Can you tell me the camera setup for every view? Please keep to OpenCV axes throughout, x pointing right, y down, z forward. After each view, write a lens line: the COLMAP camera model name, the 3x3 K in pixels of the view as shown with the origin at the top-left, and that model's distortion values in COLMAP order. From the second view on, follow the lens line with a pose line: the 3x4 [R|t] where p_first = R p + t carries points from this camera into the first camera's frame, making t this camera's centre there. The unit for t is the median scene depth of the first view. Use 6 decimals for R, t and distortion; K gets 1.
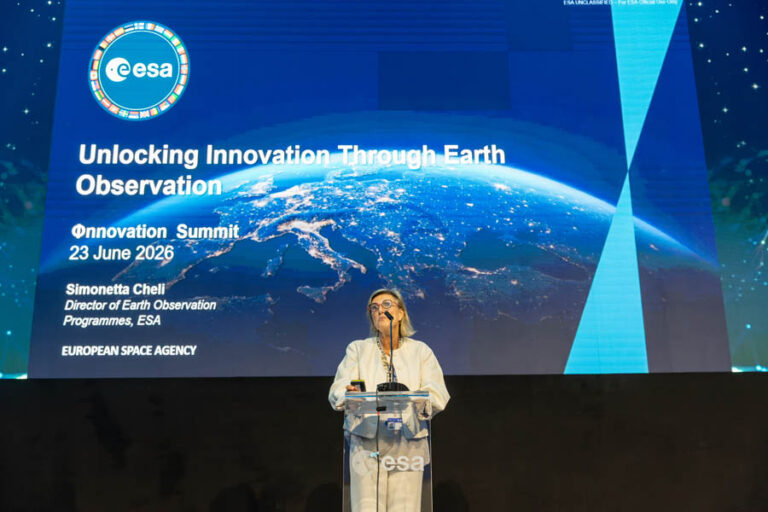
lens RADIAL K [[916.7, 0, 386.0], [0, 916.7, 248.8], [0, 0, 1]] dist [0.012381, 0.000000]
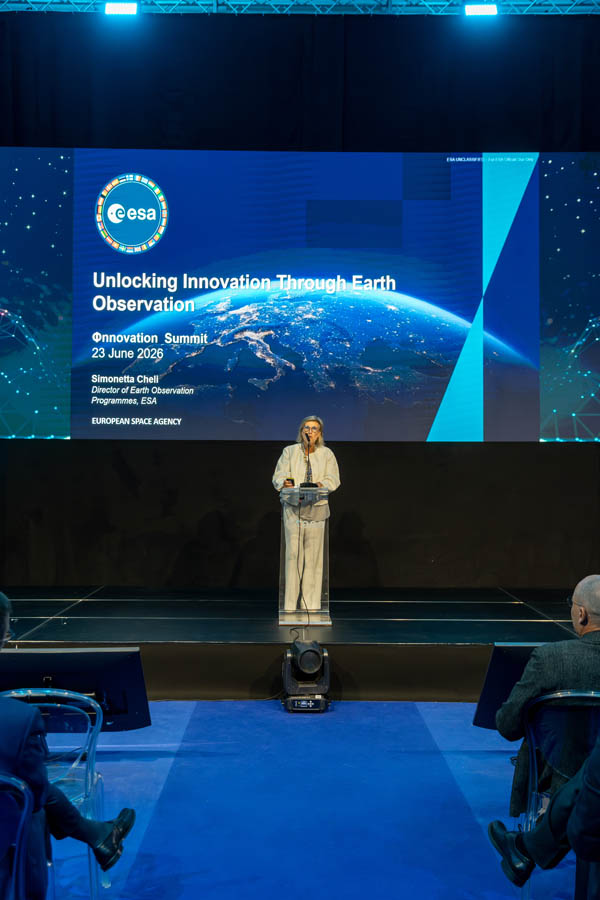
lens RADIAL K [[959.7, 0, 307.7], [0, 959.7, 438.7], [0, 0, 1]] dist [0.069920, 0.000000]
pose [[0.999824, 0.017844, -0.005801, 0.008586], [-0.015983, 0.971909, 0.234814, -0.222344], [0.009828, -0.234680, 0.972023, -0.502098]]
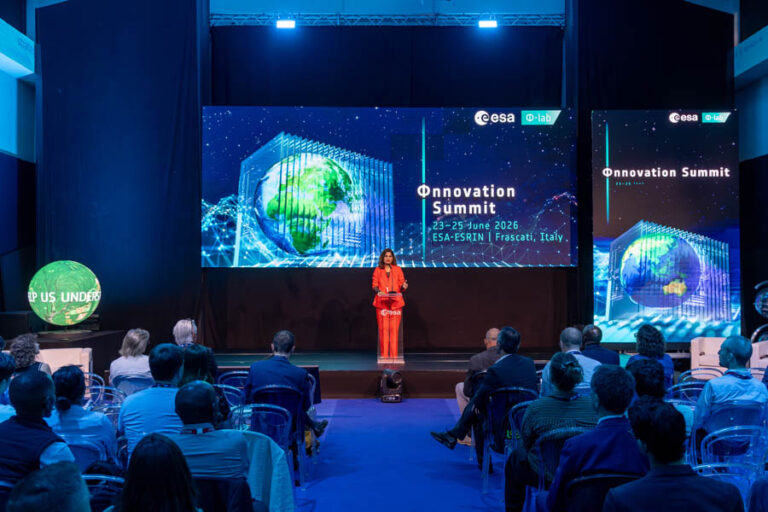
lens RADIAL K [[656.8, 0, 390.7], [0, 656.8, 269.7], [0, 0, 1]] dist [0.003027, 0.020721]
pose [[0.999893, 0.009342, -0.011249, 0.016034], [-0.006194, 0.967473, 0.252898, -0.332872], [0.013245, -0.252801, 0.967428, -0.853074]]
